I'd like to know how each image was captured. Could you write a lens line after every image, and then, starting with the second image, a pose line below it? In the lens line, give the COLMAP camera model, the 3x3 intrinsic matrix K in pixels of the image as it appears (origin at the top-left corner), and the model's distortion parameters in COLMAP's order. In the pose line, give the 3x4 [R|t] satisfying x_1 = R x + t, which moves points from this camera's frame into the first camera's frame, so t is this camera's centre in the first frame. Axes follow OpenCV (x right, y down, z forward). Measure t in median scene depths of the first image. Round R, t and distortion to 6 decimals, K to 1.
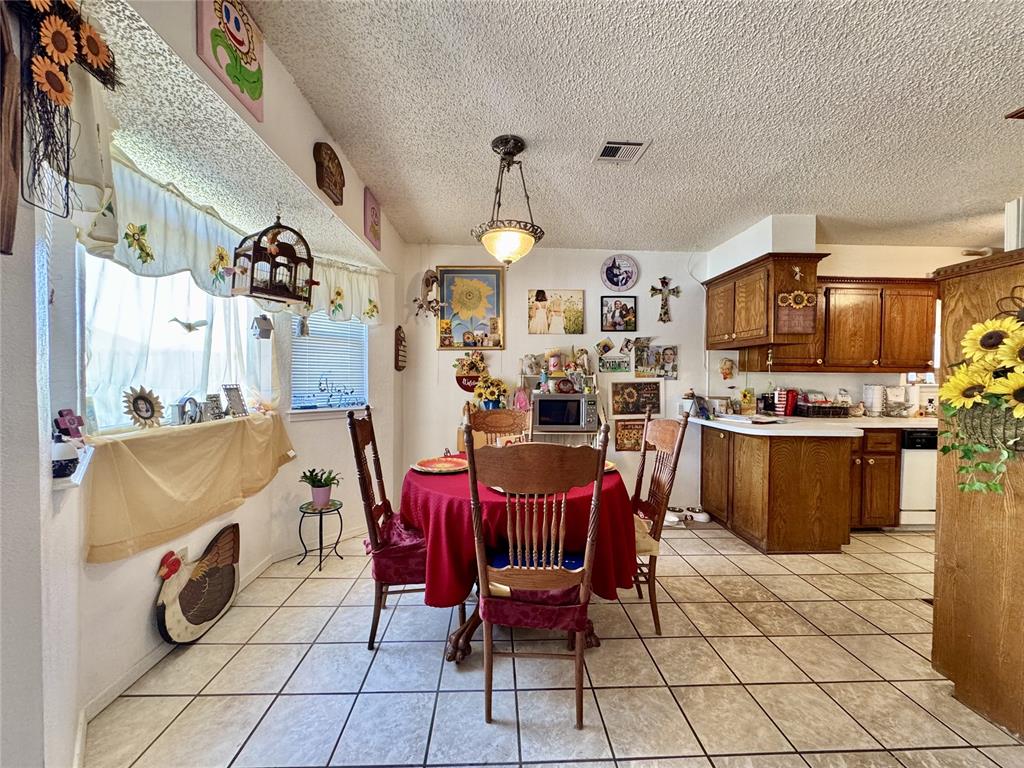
lens RADIAL K [[413.3, 0, 510.7], [0, 413.3, 382.7], [0, 0, 1]] dist [-0.002278, -0.000028]
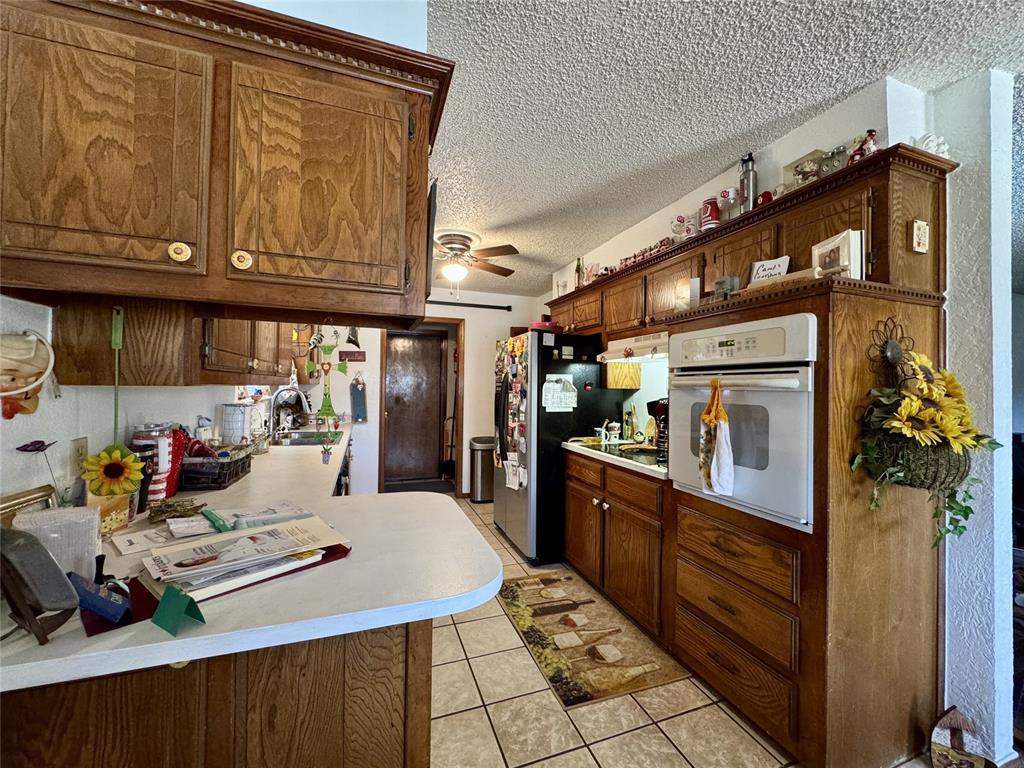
lens RADIAL K [[408.4, 0, 510.8], [0, 408.4, 384.3], [0, 0, 1]] dist [-0.004214, 0.000103]
pose [[-0.295329, -0.006456, 0.955374, 0.261384], [-0.004737, 0.999975, 0.005293, -0.038368], [-0.955384, -0.002962, -0.295353, 1.012944]]
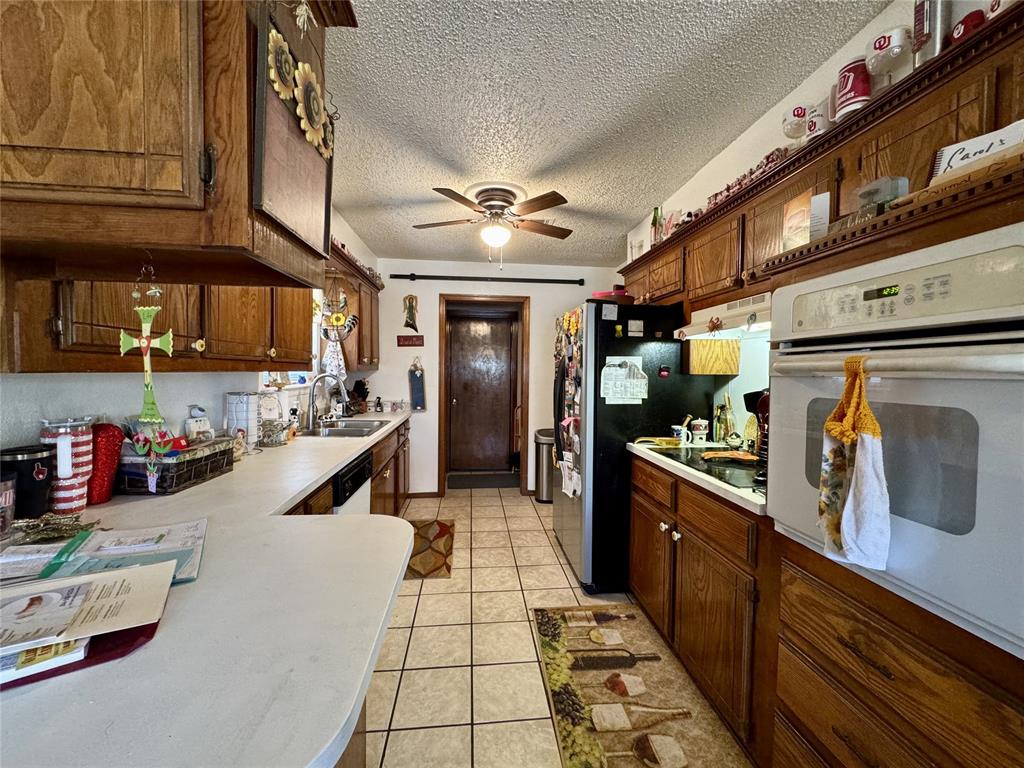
lens RADIAL K [[408.4, 0, 510.8], [0, 408.4, 384.3], [0, 0, 1]] dist [-0.004214, 0.000103]
pose [[-0.059199, -0.040868, 0.997409, 0.414157], [0.000321, 0.999161, 0.040959, -0.036713], [-0.998246, 0.002745, -0.059137, 0.864122]]
